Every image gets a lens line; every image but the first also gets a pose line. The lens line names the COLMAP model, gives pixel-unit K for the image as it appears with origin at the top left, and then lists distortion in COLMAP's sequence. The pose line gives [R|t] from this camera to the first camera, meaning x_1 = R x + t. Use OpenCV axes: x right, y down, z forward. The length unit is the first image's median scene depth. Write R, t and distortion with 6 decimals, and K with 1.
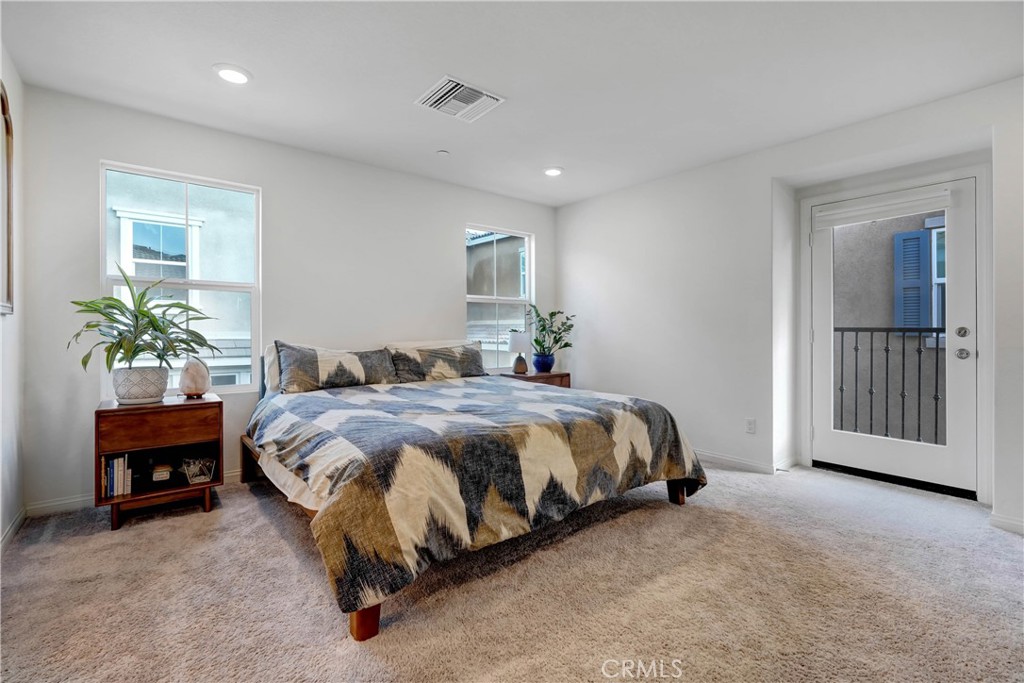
lens RADIAL K [[460.6, 0, 518.8], [0, 460.6, 321.2], [0, 0, 1]] dist [-0.004244, 0.000337]
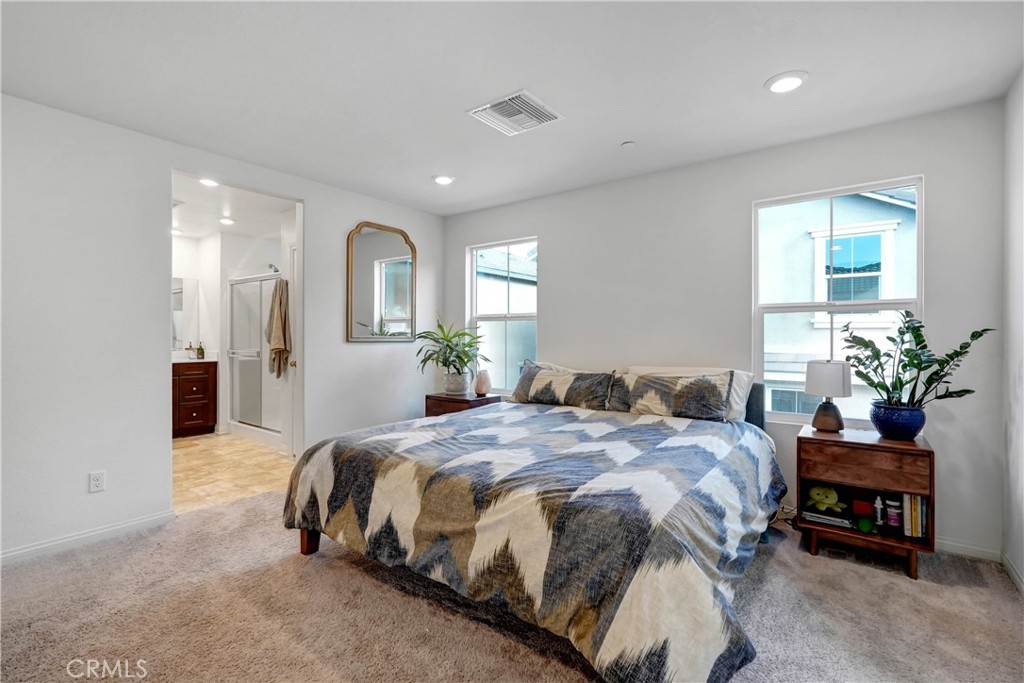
lens RADIAL K [[460.6, 0, 511.0], [0, 460.6, 342.9], [0, 0, 1]] dist [-0.004244, 0.000337]
pose [[0.247938, 0.009147, -0.968733, 0.603188], [0.011665, 0.999855, 0.012427, -0.016545], [0.968706, -0.014381, 0.247795, 0.584644]]
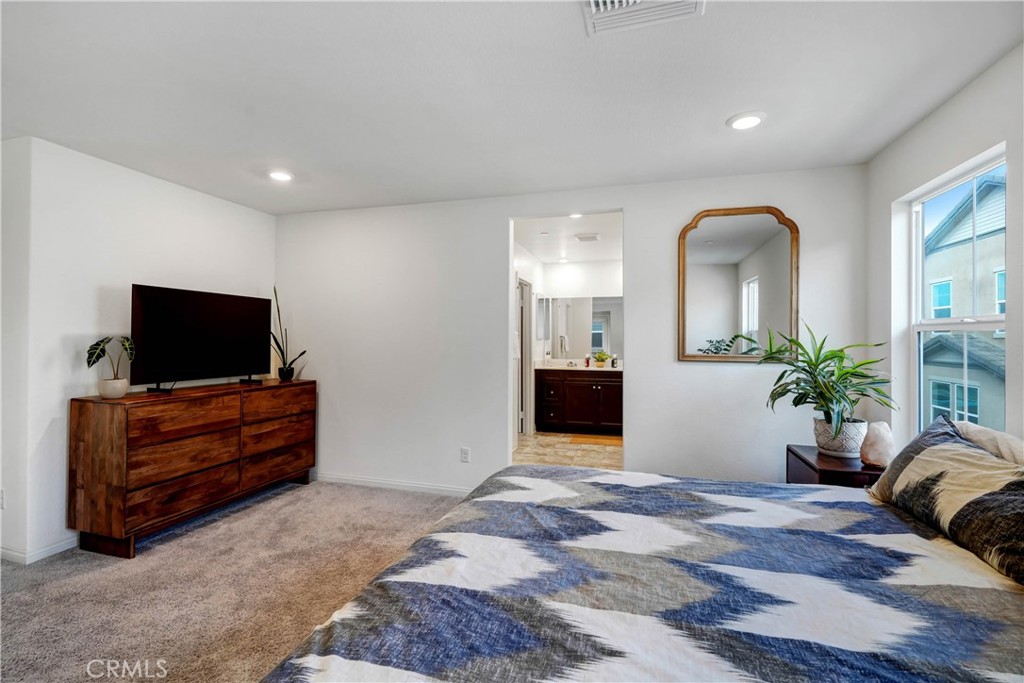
lens RADIAL K [[460.6, 0, 509.9], [0, 460.6, 339.8], [0, 0, 1]] dist [-0.004244, 0.000337]
pose [[-0.814386, -0.011324, -0.580213, 0.238726], [-0.005497, 0.999915, -0.011799, -0.039532], [0.580297, -0.006419, -0.814379, 1.038857]]
